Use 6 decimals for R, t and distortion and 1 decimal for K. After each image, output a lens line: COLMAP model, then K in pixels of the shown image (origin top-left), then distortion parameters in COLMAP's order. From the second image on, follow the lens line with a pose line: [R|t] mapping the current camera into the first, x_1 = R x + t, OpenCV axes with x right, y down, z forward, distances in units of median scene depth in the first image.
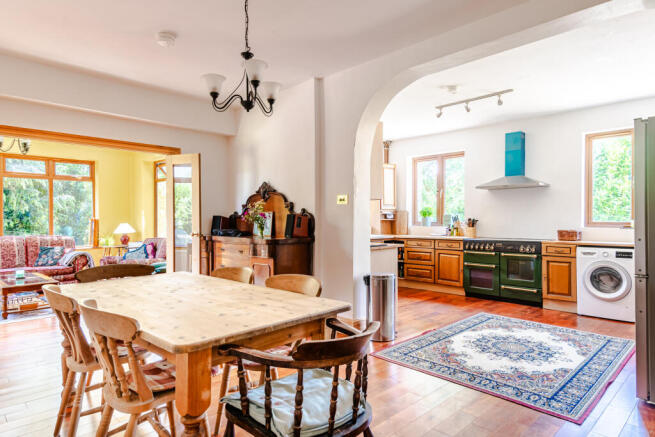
lens RADIAL K [[393.1, 0, 324.5], [0, 393.1, 216.5], [0, 0, 1]] dist [-0.001337, -0.001112]
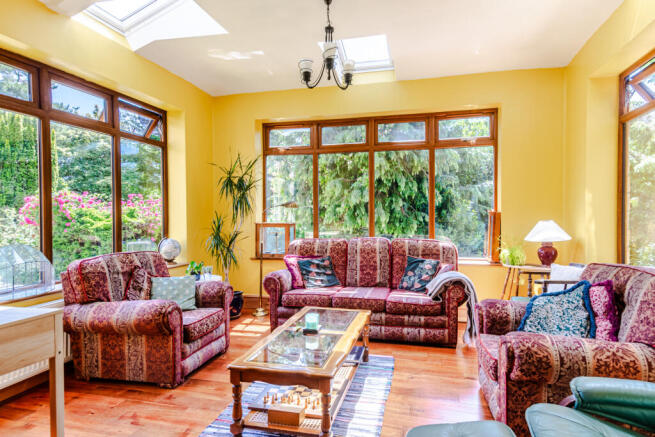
lens RADIAL K [[400.2, 0, 331.9], [0, 400.2, 217.0], [0, 0, 1]] dist [0.001802, 0.001695]
pose [[0.513371, 0.008754, -0.858122, -0.250556], [0.005873, 0.999889, 0.013714, 0.005512], [0.858146, -0.012080, 0.513263, 0.585036]]
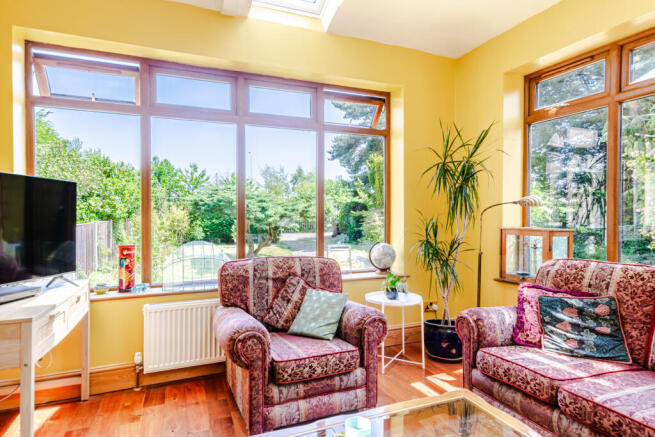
lens RADIAL K [[389.4, 0, 327.5], [0, 389.4, 218.5], [0, 0, 1]] dist [0.025684, 0.000546]
pose [[-0.388890, 0.012867, -0.921194, -0.425066], [0.006650, 0.999916, 0.011159, 0.007872], [0.921260, -0.001786, -0.388943, 0.831954]]
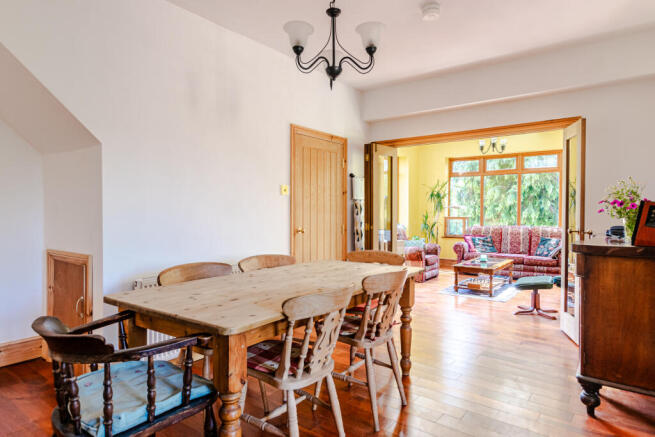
lens RADIAL K [[382.5, 0, 327.5], [0, 382.5, 218.5], [0, 0, 1]] dist [0.003211, 0.000713]
pose [[0.139162, 0.022534, -0.990013, 0.210759], [0.001441, 0.999735, 0.022957, 0.002824], [0.990269, -0.004622, 0.139093, 0.297970]]
